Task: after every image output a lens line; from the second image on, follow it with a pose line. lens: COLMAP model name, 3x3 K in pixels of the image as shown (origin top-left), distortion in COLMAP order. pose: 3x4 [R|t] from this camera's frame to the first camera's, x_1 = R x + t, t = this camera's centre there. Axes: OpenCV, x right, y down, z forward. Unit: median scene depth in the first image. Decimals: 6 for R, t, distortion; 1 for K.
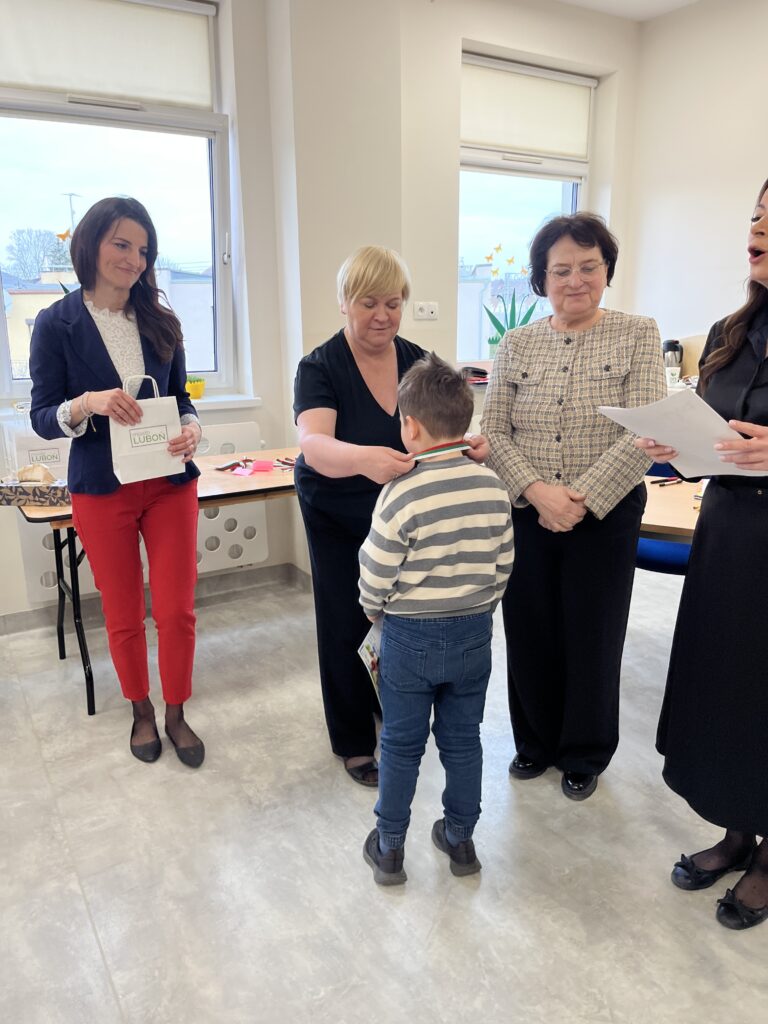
lens RADIAL K [[776.4, 0, 393.4], [0, 776.4, 504.9], [0, 0, 1]] dist [0.083478, -0.110826]
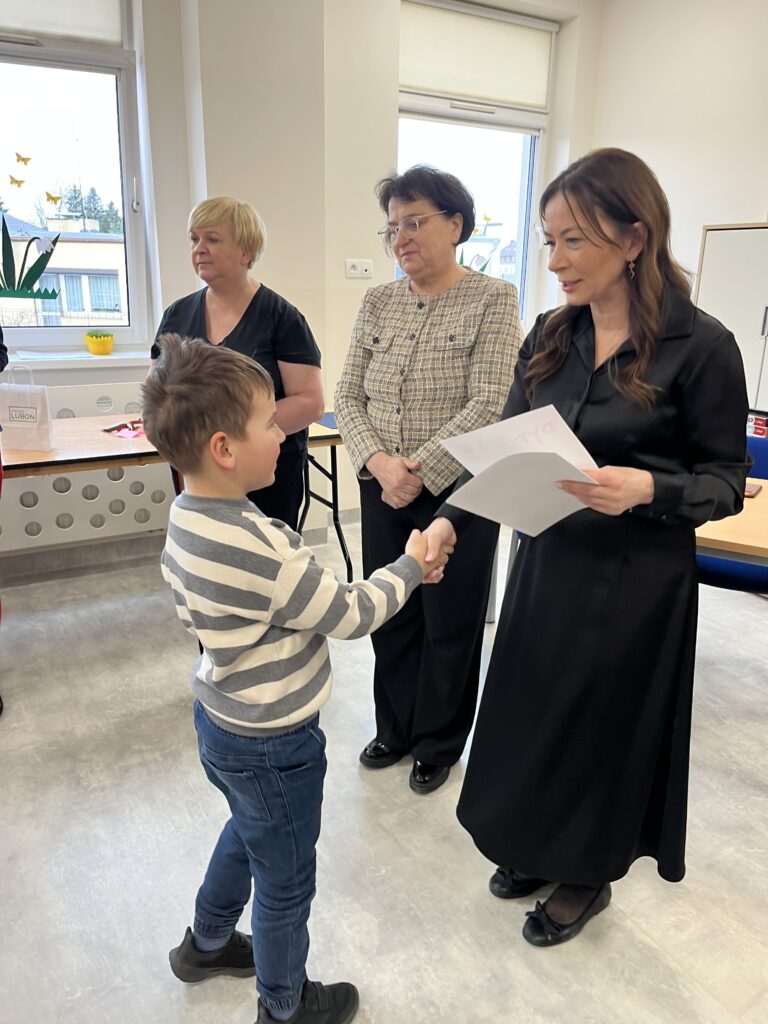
lens RADIAL K [[776.4, 0, 393.4], [0, 776.4, 504.9], [0, 0, 1]] dist [0.083478, -0.110826]
pose [[0.999195, 0.033908, -0.021455, 0.213901], [-0.032805, 0.998220, 0.049816, -0.020106], [0.023106, -0.049072, 0.998528, 0.070318]]
